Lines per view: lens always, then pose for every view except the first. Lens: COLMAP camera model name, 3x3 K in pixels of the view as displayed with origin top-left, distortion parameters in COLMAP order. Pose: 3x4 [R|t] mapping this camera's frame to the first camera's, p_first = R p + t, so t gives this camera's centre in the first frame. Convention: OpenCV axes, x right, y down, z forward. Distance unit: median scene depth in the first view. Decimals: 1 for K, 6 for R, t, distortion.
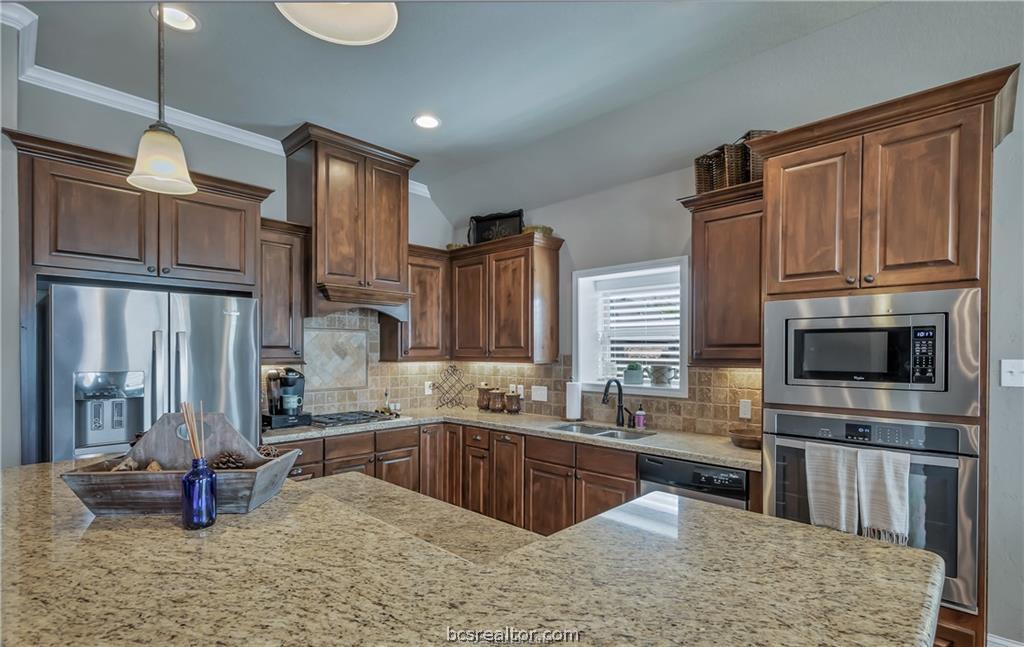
lens RADIAL K [[490.5, 0, 511.5], [0, 490.5, 359.5], [0, 0, 1]] dist [-0.000152, 0.000187]
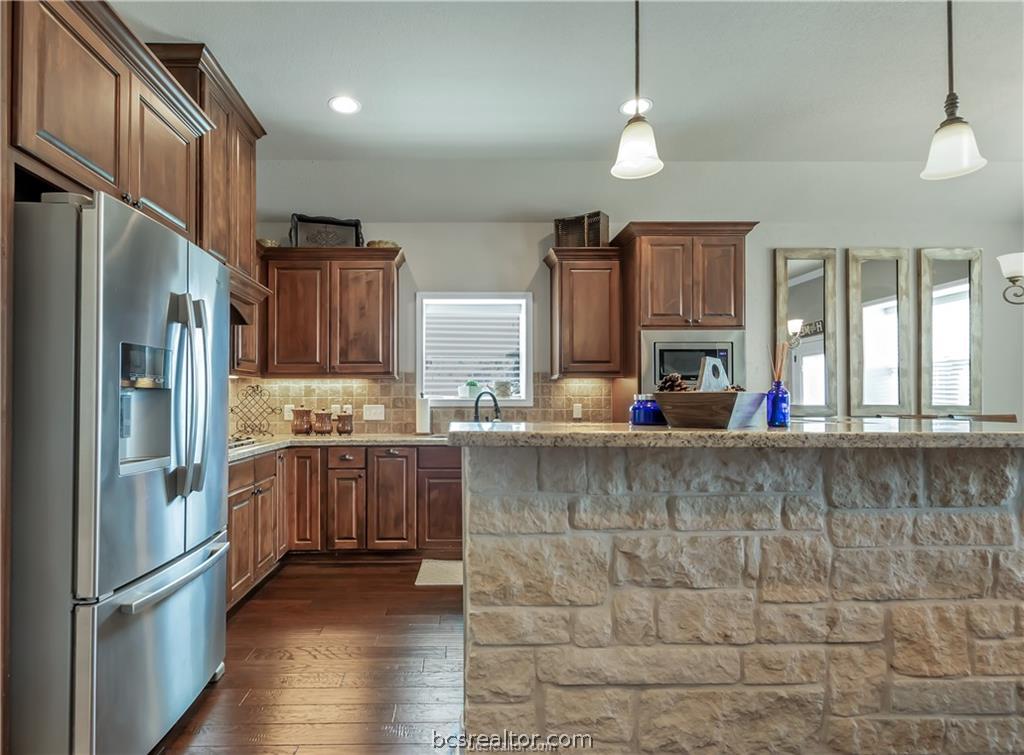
lens RADIAL K [[502.9, 0, 510.4], [0, 502.9, 395.5], [0, 0, 1]] dist [0.003057, 0.000410]
pose [[0.713366, -0.002415, 0.700787, -0.493515], [0.012448, 0.999880, -0.009226, 0.053145], [-0.700681, 0.015305, 0.713310, 0.104195]]
